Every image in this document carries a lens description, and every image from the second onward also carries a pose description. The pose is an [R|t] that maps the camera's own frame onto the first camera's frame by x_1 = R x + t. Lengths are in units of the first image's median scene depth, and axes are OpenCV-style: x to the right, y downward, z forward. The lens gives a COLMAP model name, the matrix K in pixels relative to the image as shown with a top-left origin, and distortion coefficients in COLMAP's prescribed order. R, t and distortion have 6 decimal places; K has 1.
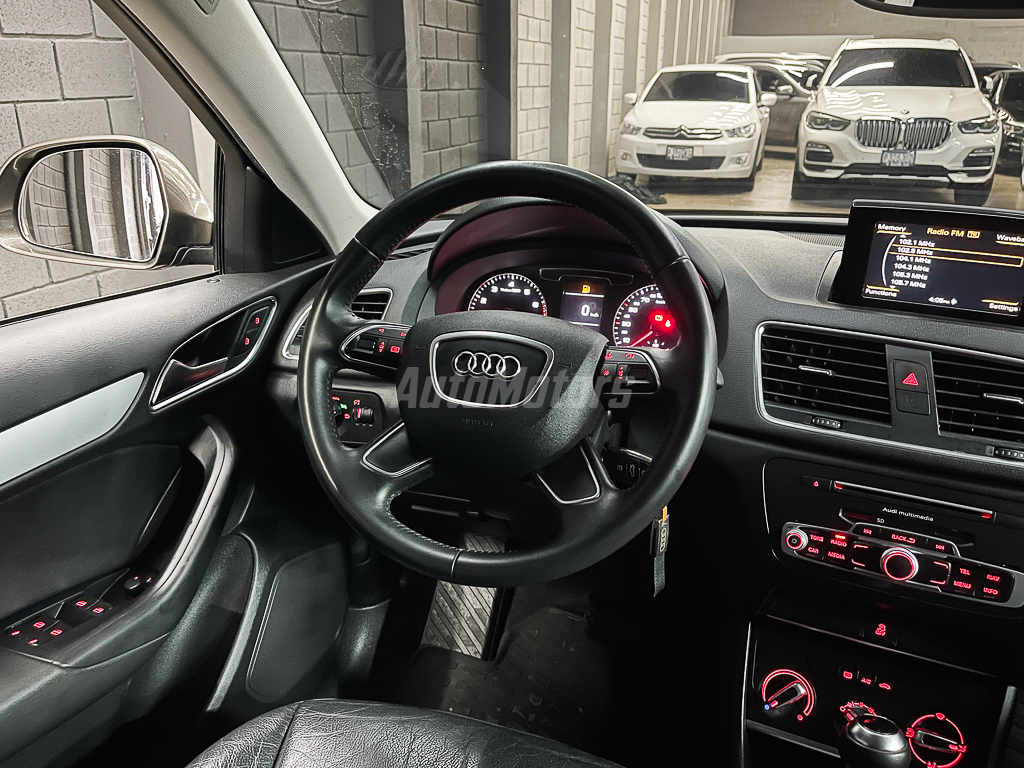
lens RADIAL K [[826.2, 0, 507.5], [0, 826.2, 391.3], [0, 0, 1]] dist [0.058991, -0.078347]
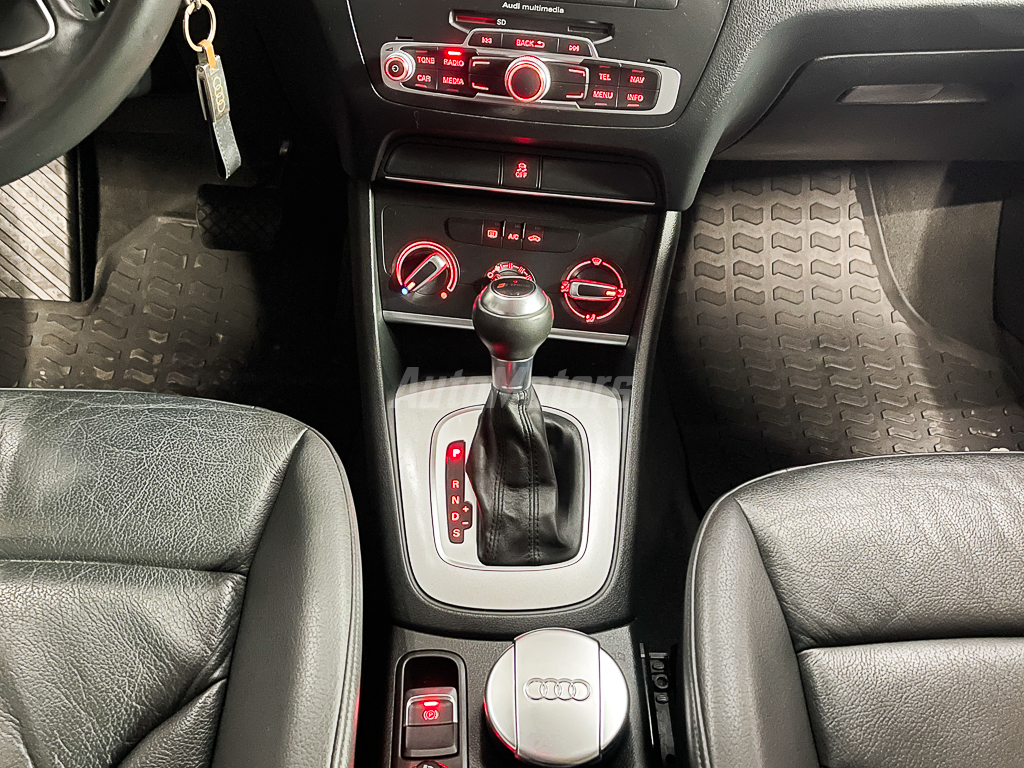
lens RADIAL K [[1027.1, 0, 536.4], [0, 1027.1, 390.0], [0, 0, 1]] dist [0.041669, 0.000000]
pose [[0.935903, -0.225437, 0.270673, 0.143332], [0.087300, 0.892863, 0.441785, 0.041575], [-0.341269, -0.389838, 0.855314, 0.084893]]
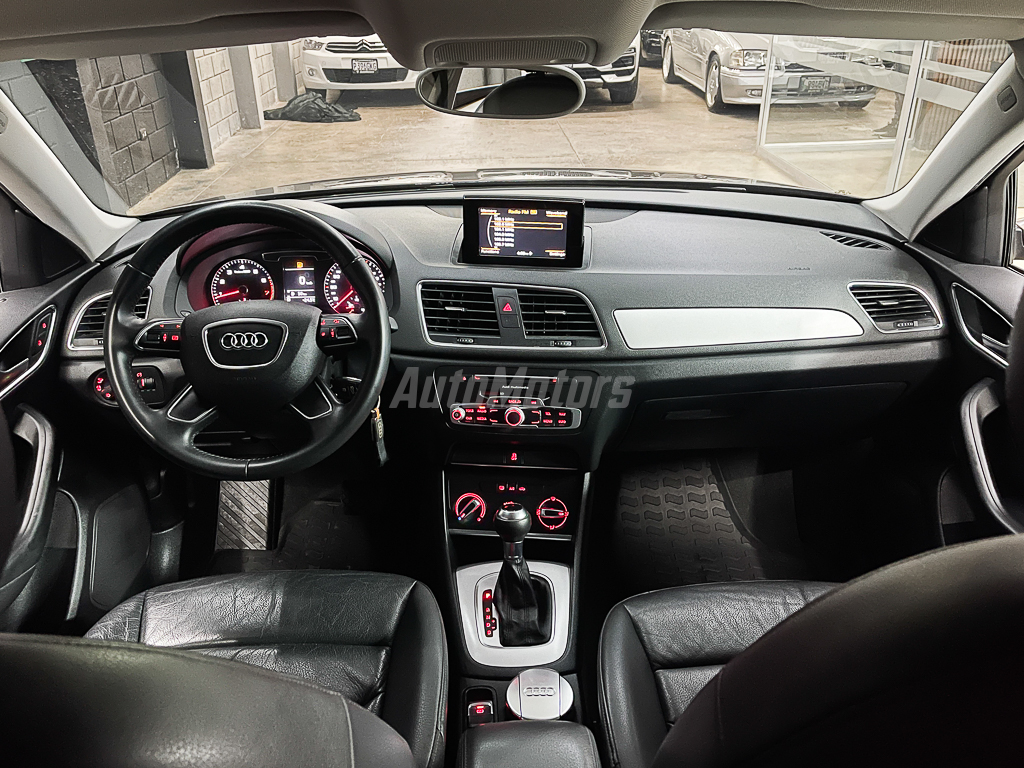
lens RADIAL K [[826.2, 0, 510.8], [0, 826.2, 390.8], [0, 0, 1]] dist [0.058991, -0.078347]
pose [[0.936984, -0.176063, 0.301766, -0.035940], [0.141455, 0.980954, 0.133113, -0.063284], [-0.319455, -0.082039, 0.944044, -0.524105]]
